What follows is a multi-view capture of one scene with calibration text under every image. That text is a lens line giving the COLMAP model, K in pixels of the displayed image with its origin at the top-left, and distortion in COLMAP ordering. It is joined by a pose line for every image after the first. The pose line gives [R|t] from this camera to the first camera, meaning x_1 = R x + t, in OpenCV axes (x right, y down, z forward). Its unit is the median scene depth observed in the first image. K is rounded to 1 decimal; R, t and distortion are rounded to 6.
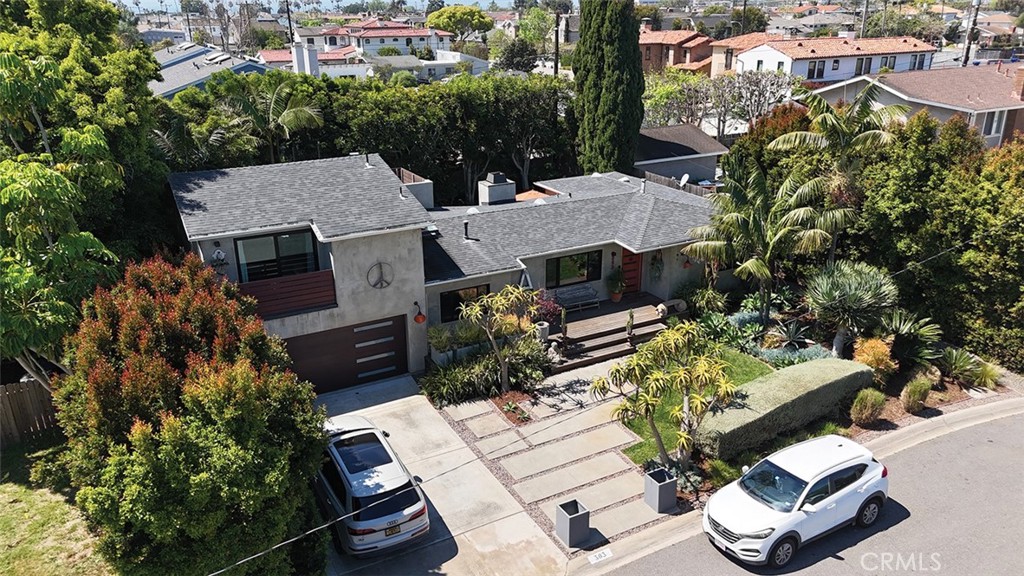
lens RADIAL K [[748.2, 0, 512.0], [0, 748.2, 288.0], [0, 0, 1]] dist [0.053977, -0.002716]
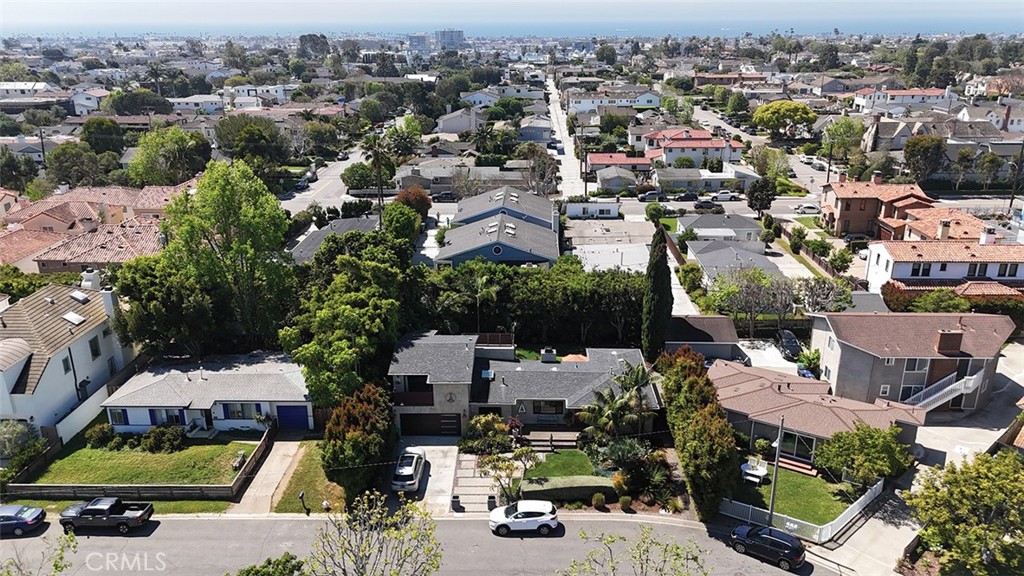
lens RADIAL K [[748.2, 0, 512.0], [0, 748.2, 288.0], [0, 0, 1]] dist [0.053977, -0.002716]
pose [[0.864100, 0.164415, -0.475709, 1.179797], [-0.171120, 0.984807, 0.029539, -0.502627], [0.473338, 0.055879, 0.879107, -1.210856]]
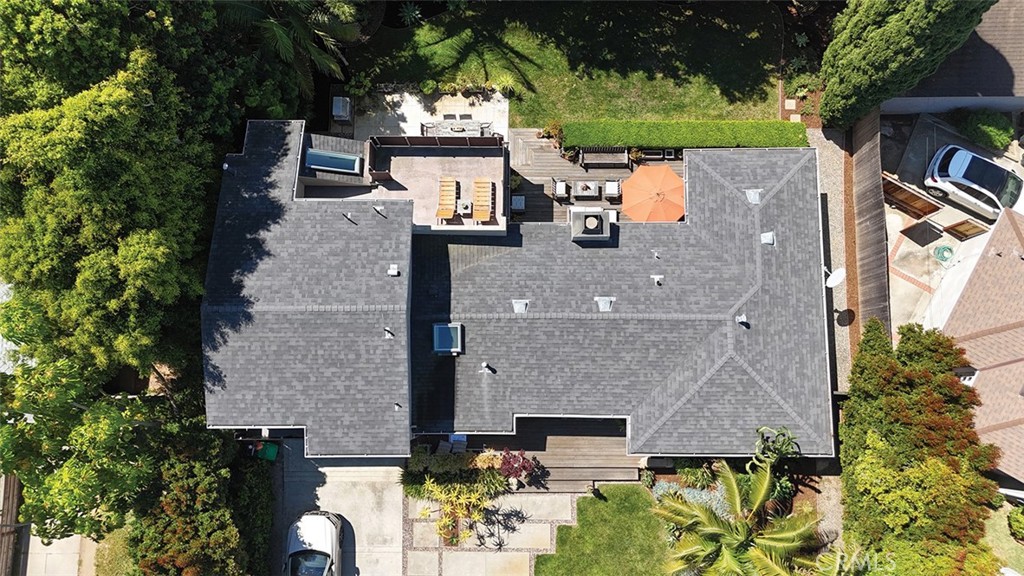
lens RADIAL K [[748.2, 0, 512.0], [0, 748.2, 288.0], [0, 0, 1]] dist [0.053977, -0.002716]
pose [[0.880241, 0.468787, -0.073588, -0.004497], [-0.161115, 0.441115, 0.882870, -1.173632], [0.446339, -0.765282, 0.463816, 0.725754]]
